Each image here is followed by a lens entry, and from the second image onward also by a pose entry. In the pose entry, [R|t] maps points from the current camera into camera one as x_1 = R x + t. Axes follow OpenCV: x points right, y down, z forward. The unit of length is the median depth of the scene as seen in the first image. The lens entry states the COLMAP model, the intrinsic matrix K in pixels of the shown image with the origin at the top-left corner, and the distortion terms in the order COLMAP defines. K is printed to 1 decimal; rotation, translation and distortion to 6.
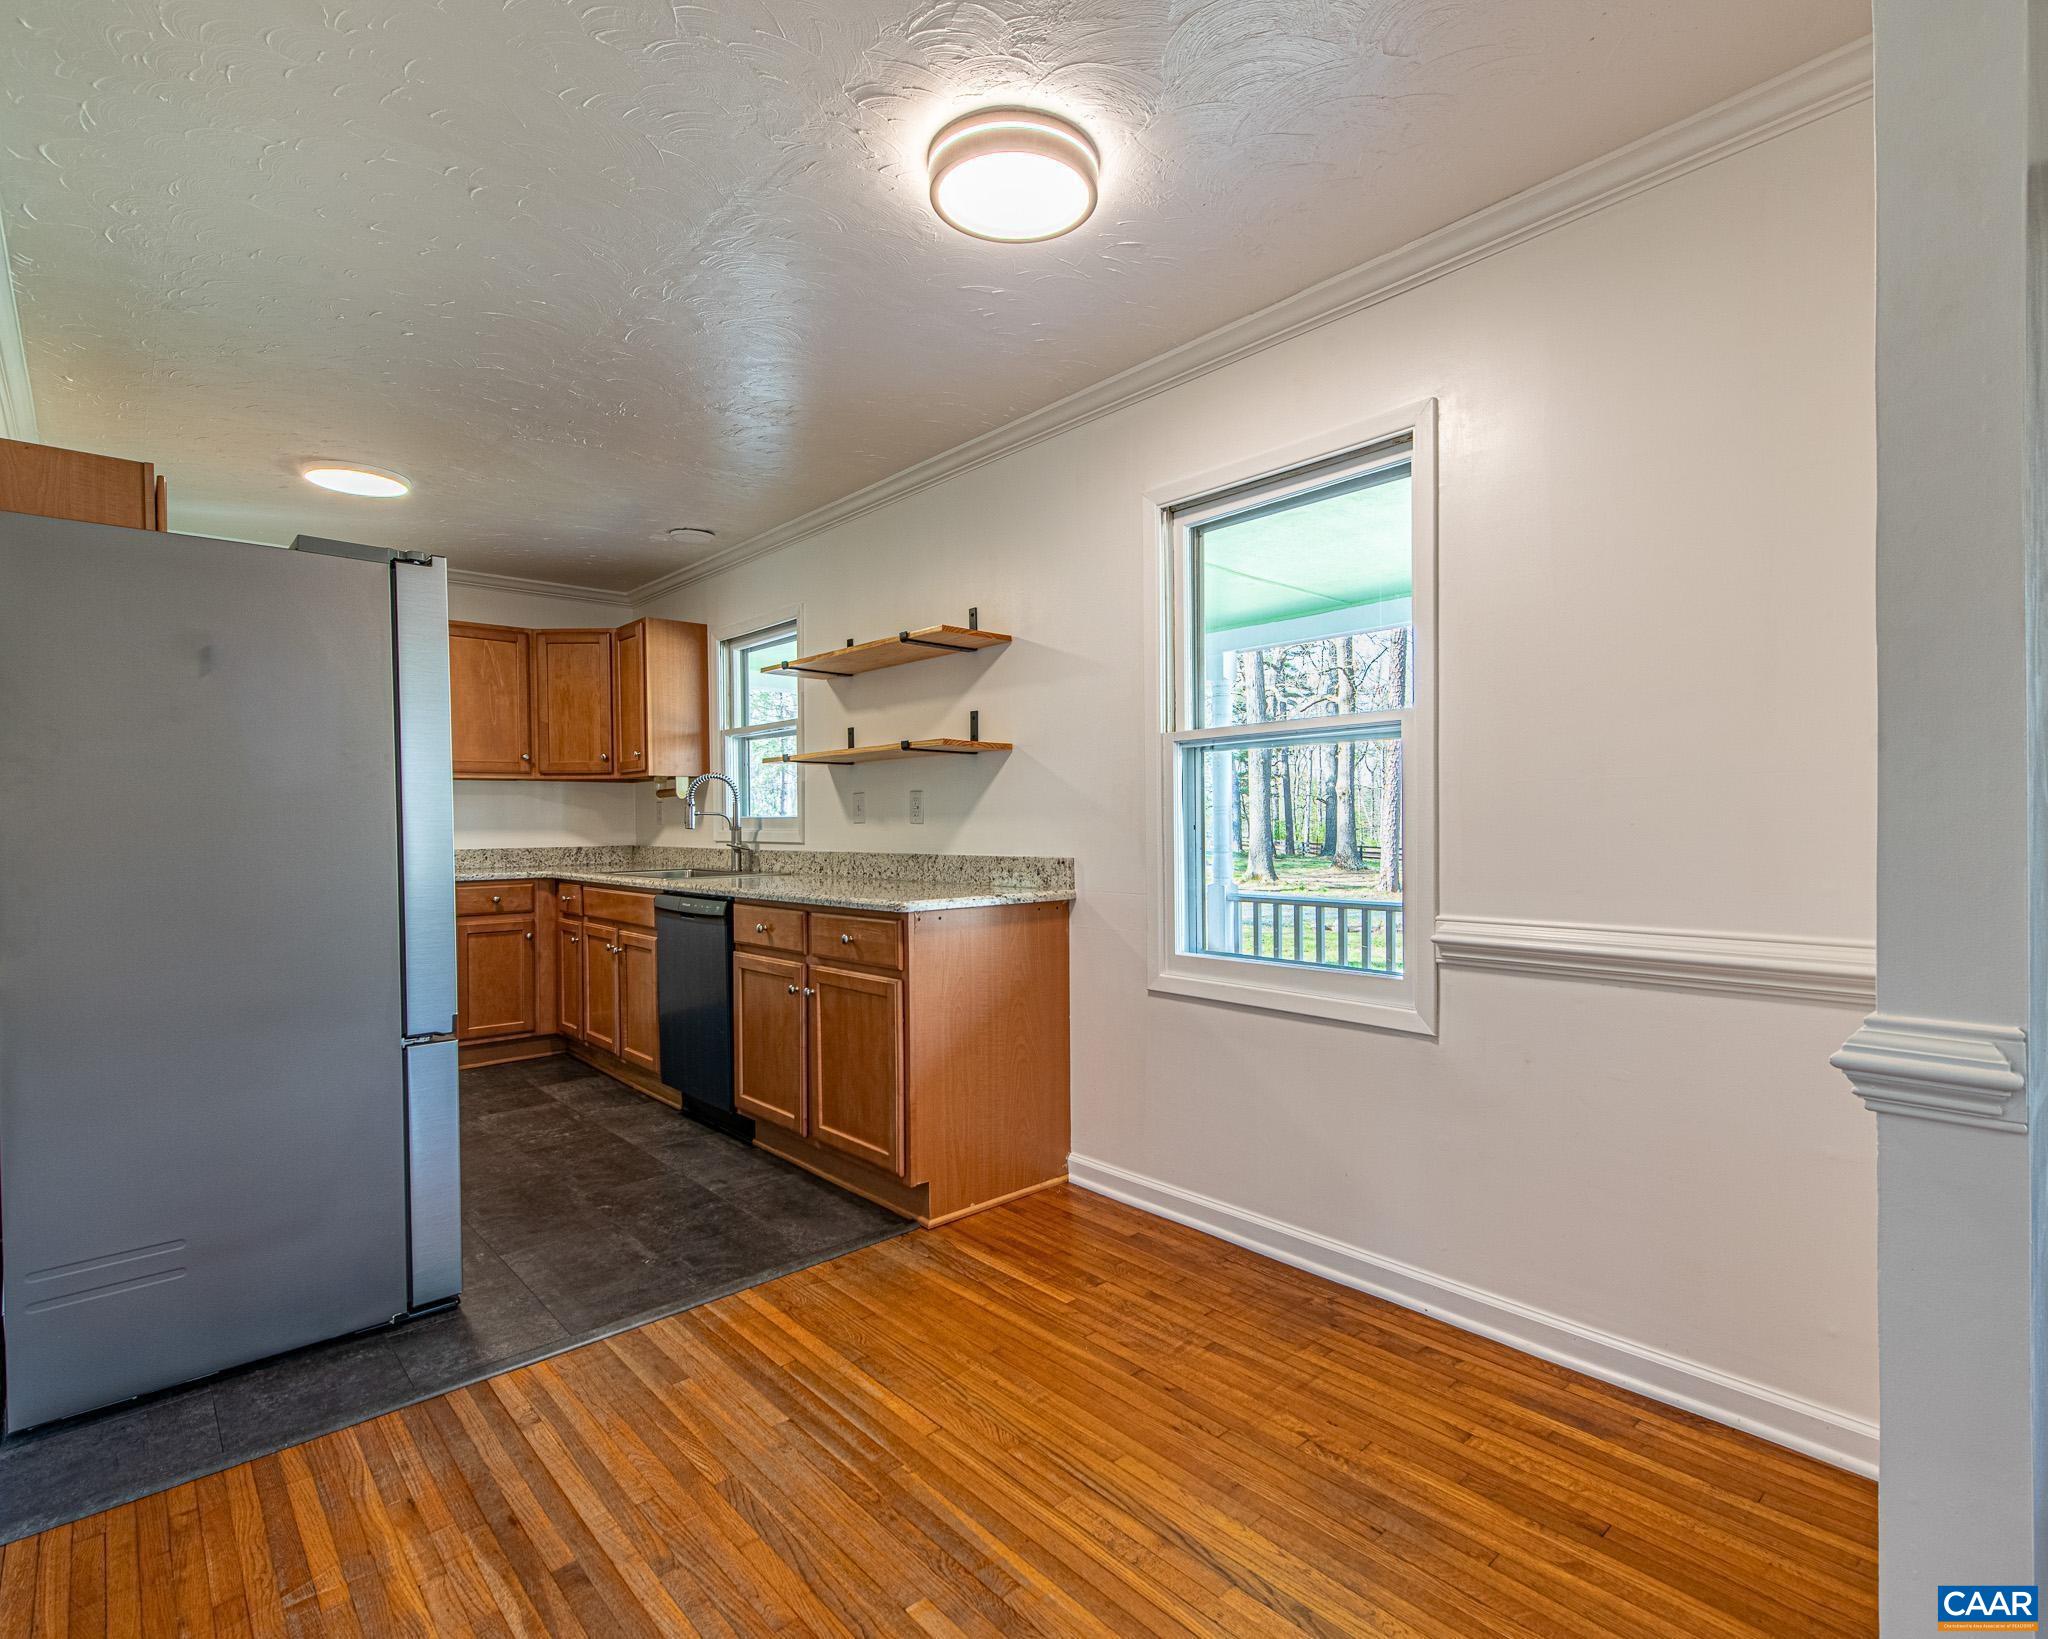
lens RADIAL K [[1033.5, 0, 1074.7], [0, 1033.5, 835.0], [0, 0, 1]] dist [0.010876, -0.003706]
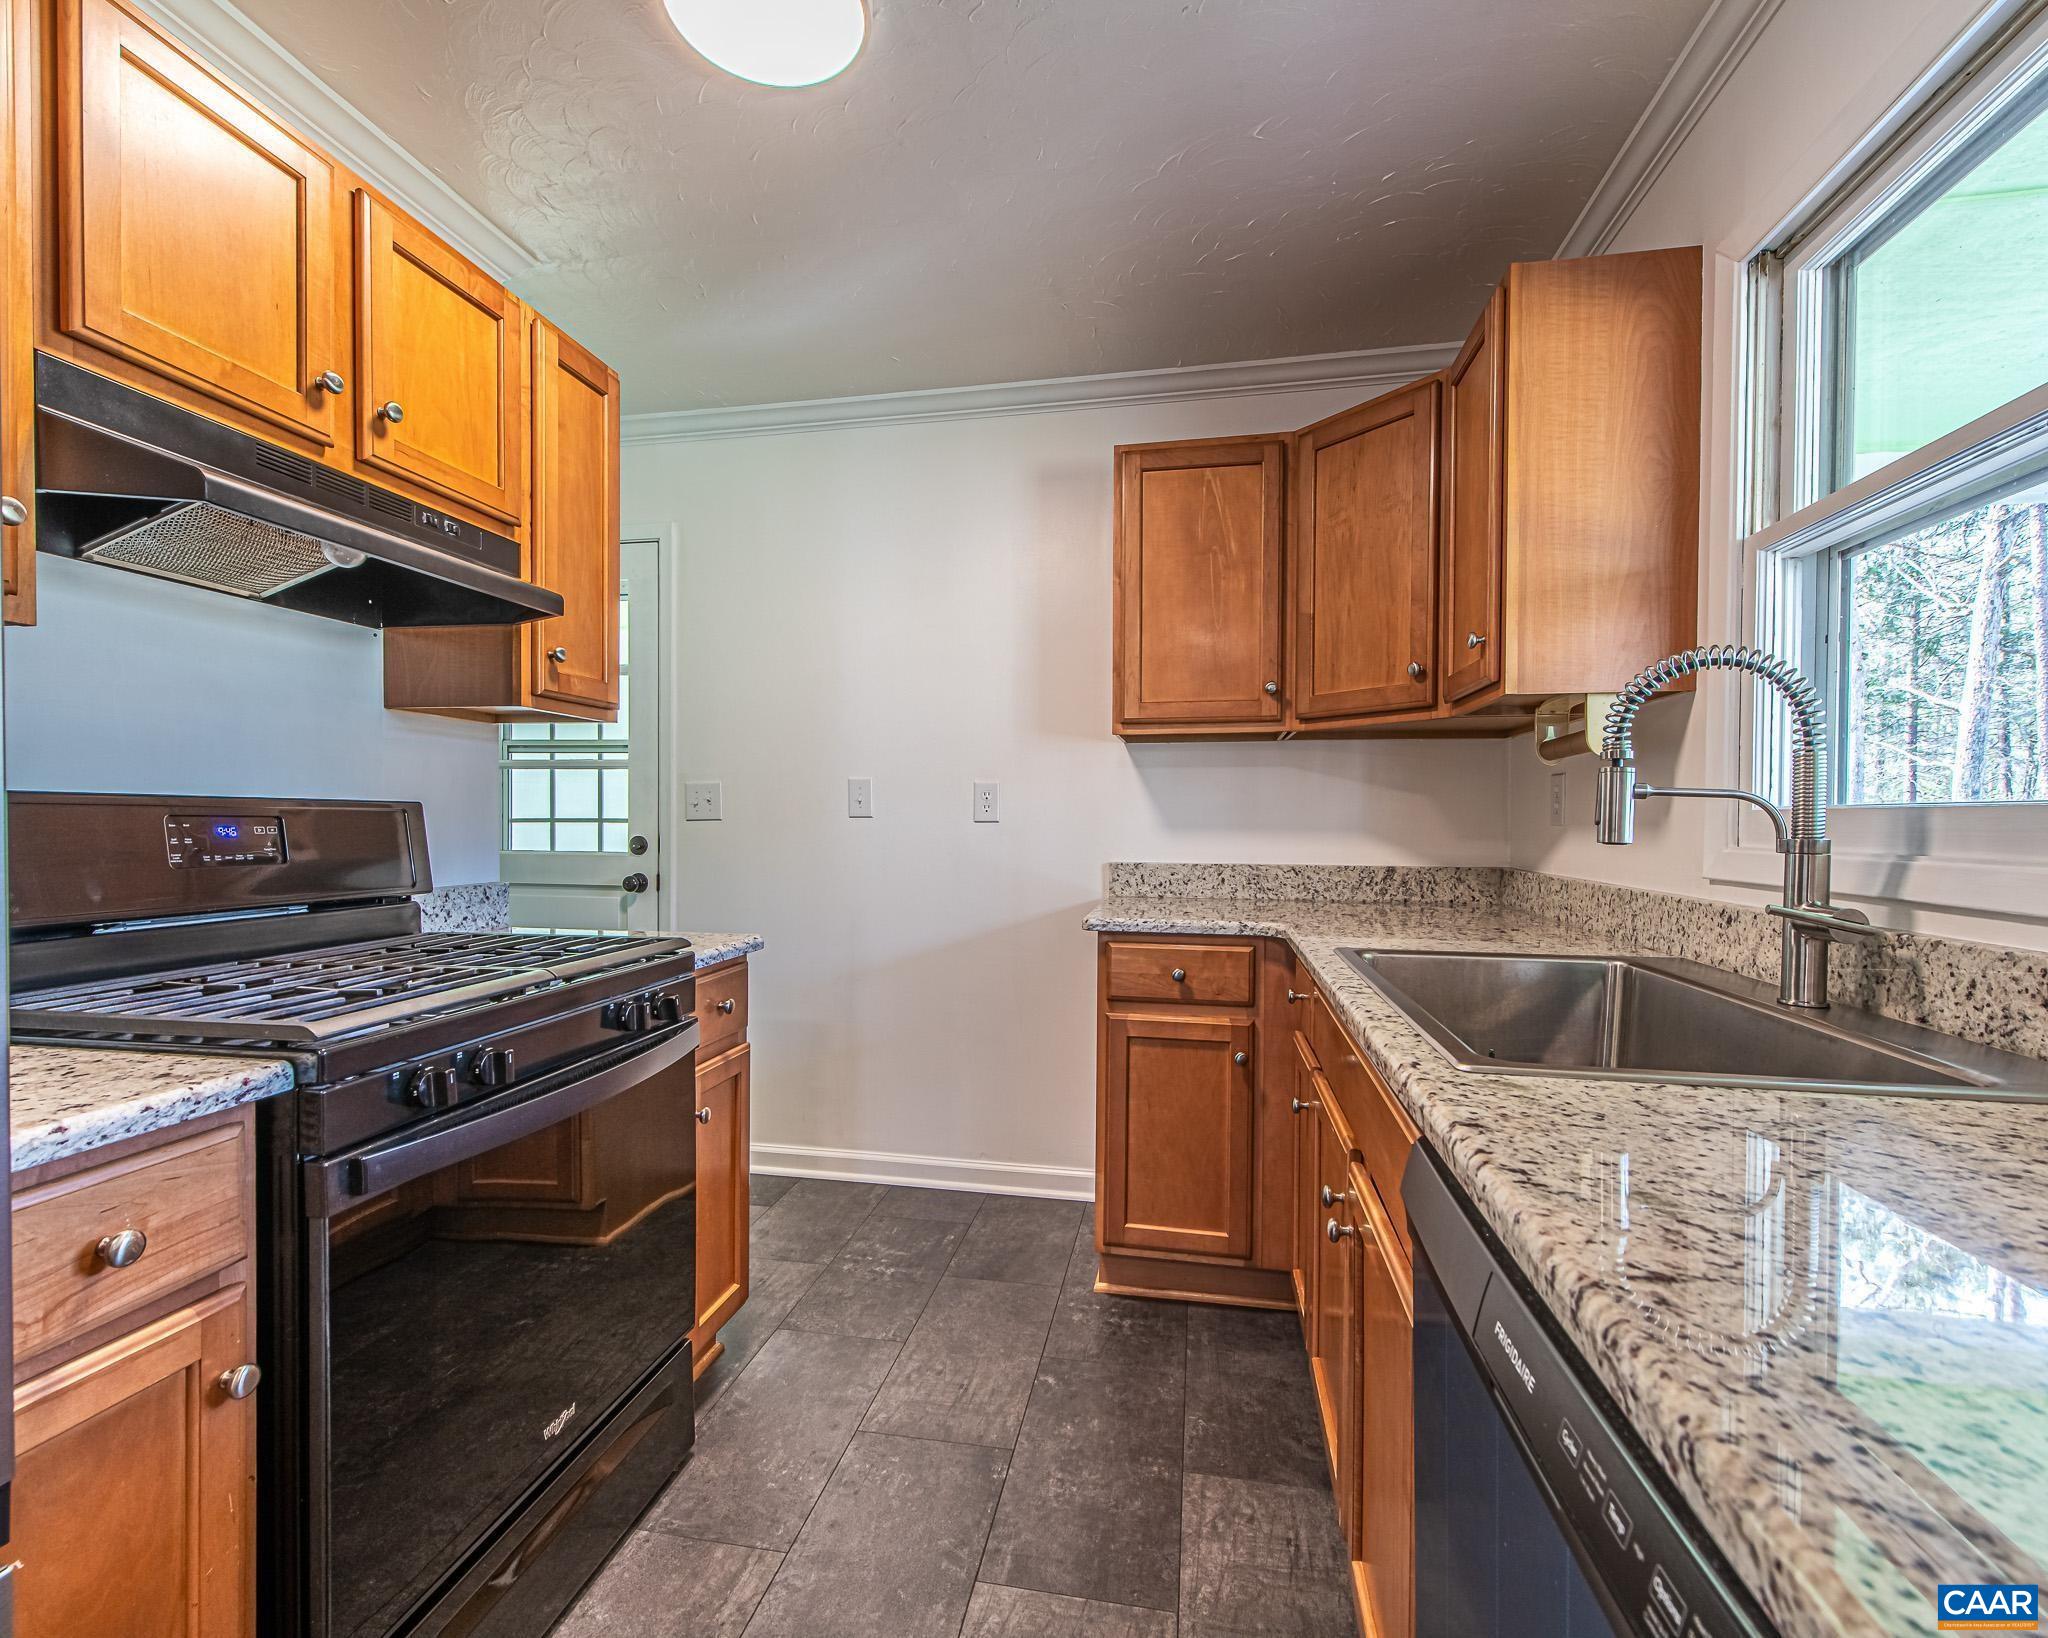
lens RADIAL K [[958.4, 0, 1015.6], [0, 958.4, 832.0], [0, 0, 1]] dist [0.019848, -0.007083]
pose [[0.586569, 0.022284, -0.809593, -0.245629], [-0.021595, 0.999696, 0.011870, -0.008609], [0.809611, 0.010520, 0.586872, 0.690398]]
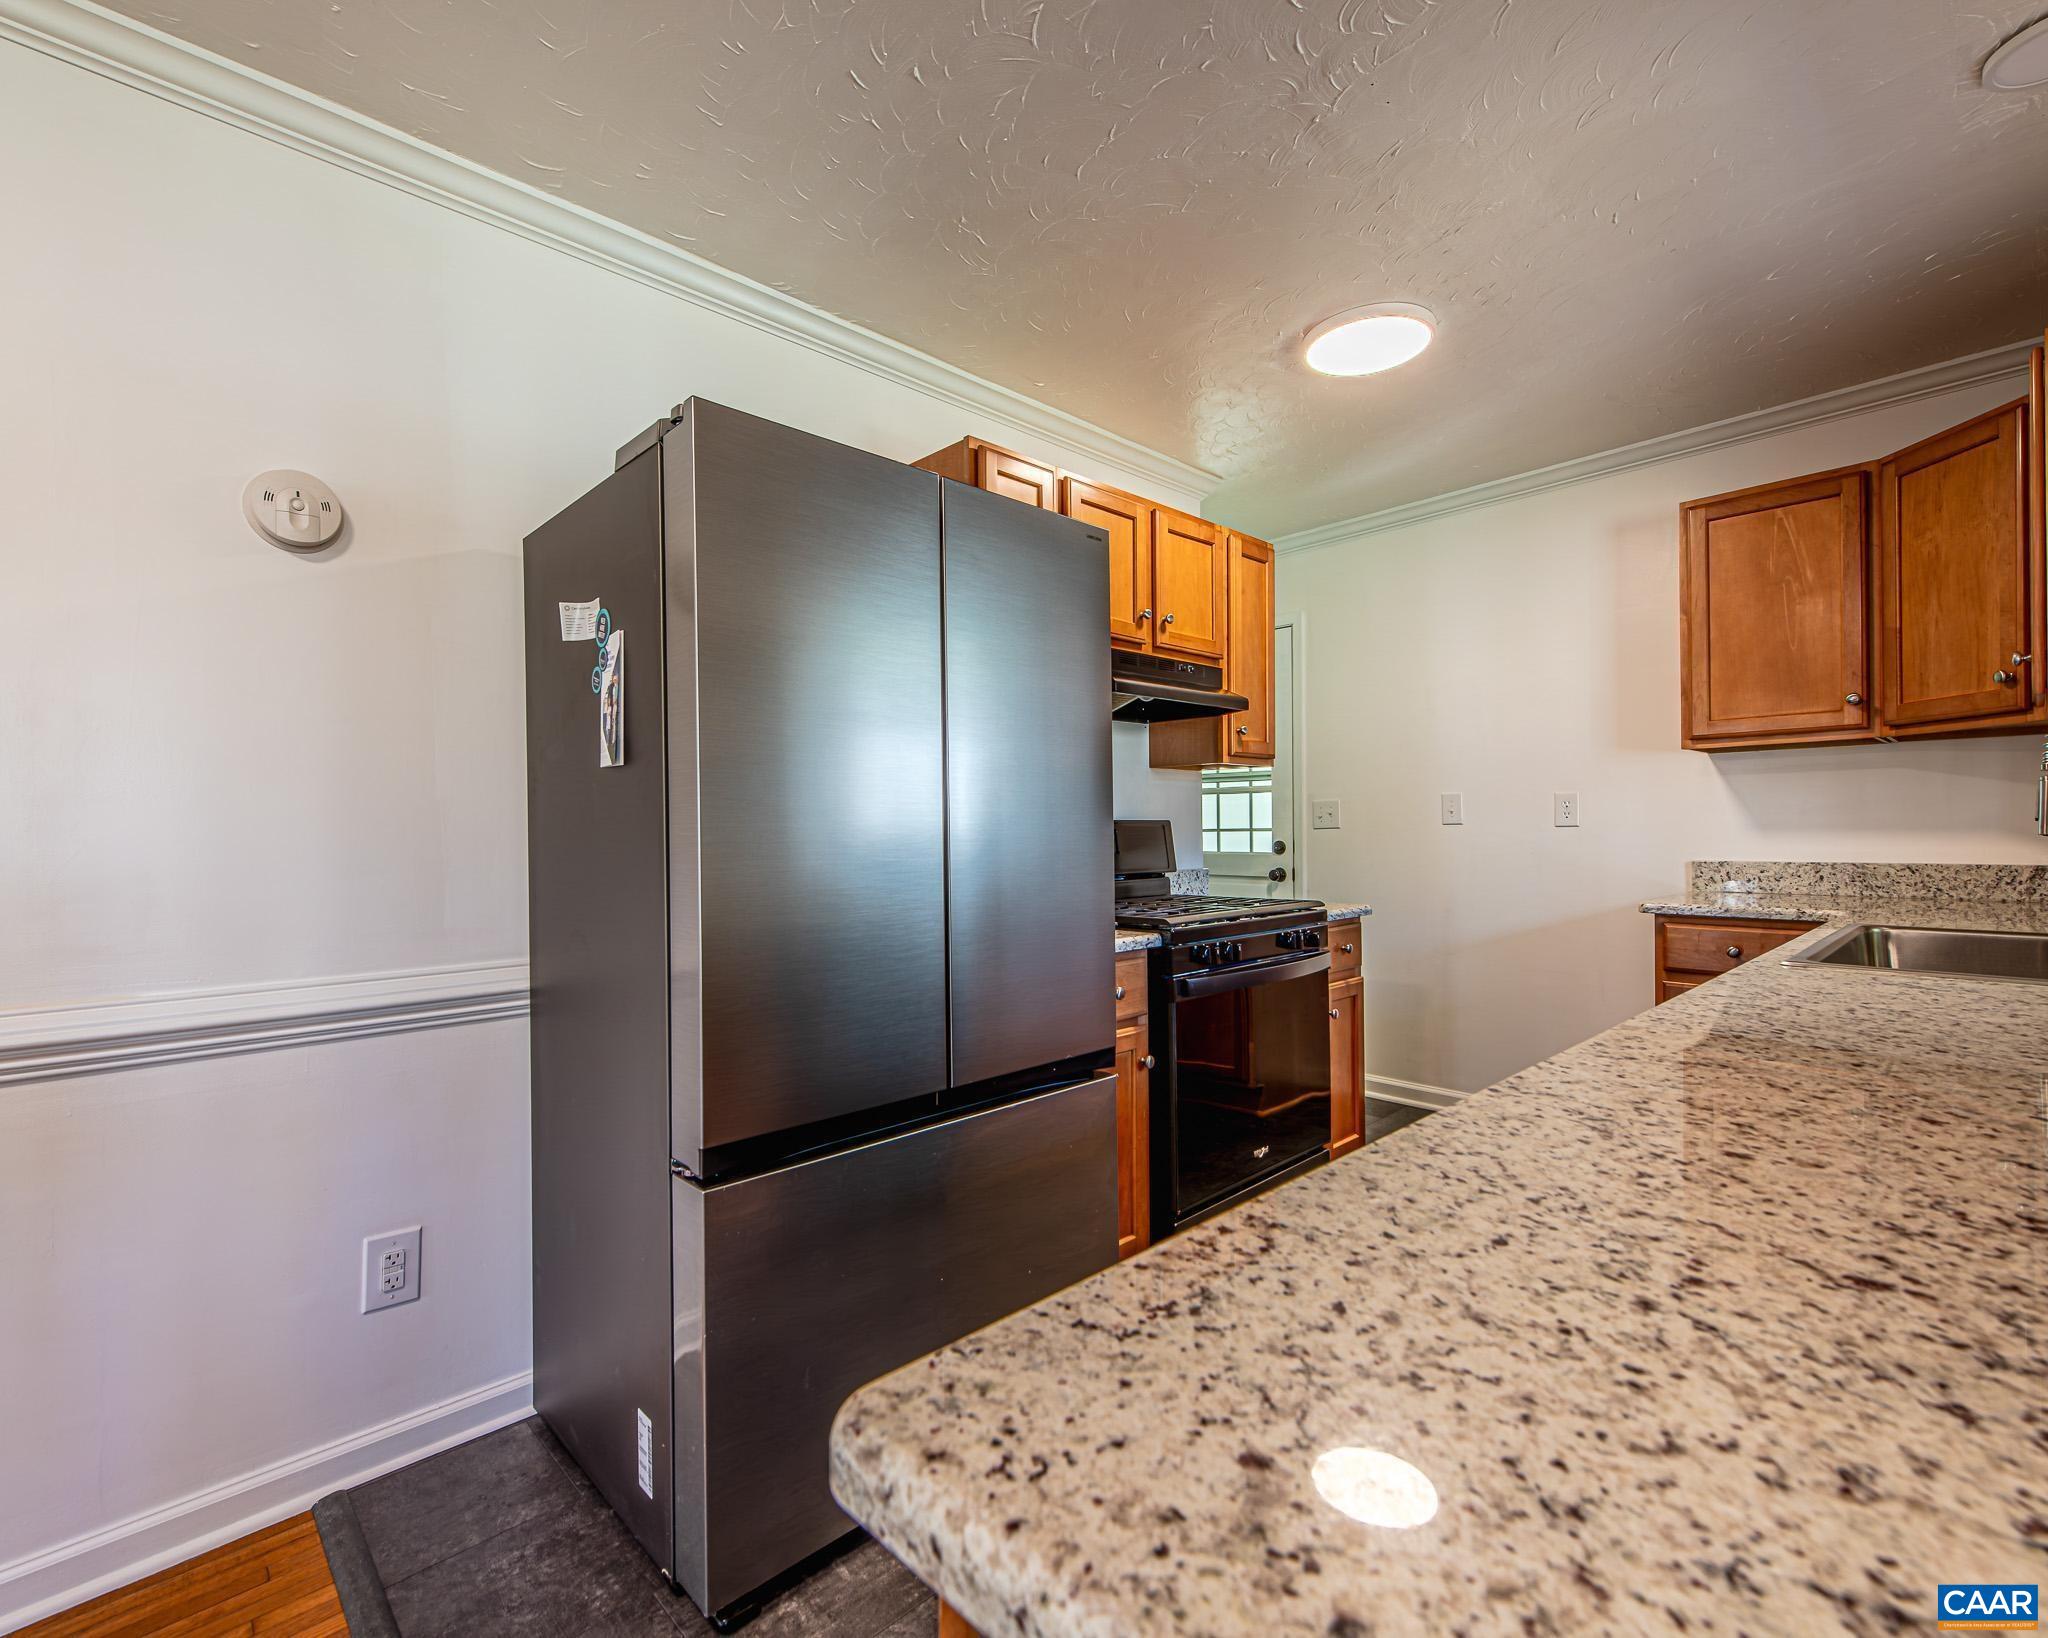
lens RADIAL K [[958.4, 0, 1014.1], [0, 958.4, 832.5], [0, 0, 1]] dist [0.019848, -0.007083]
pose [[0.007465, 0.010989, -0.999912, -0.019915], [-0.003282, 0.999934, 0.010965, -0.009394], [0.999967, 0.003200, 0.007501, 0.608310]]
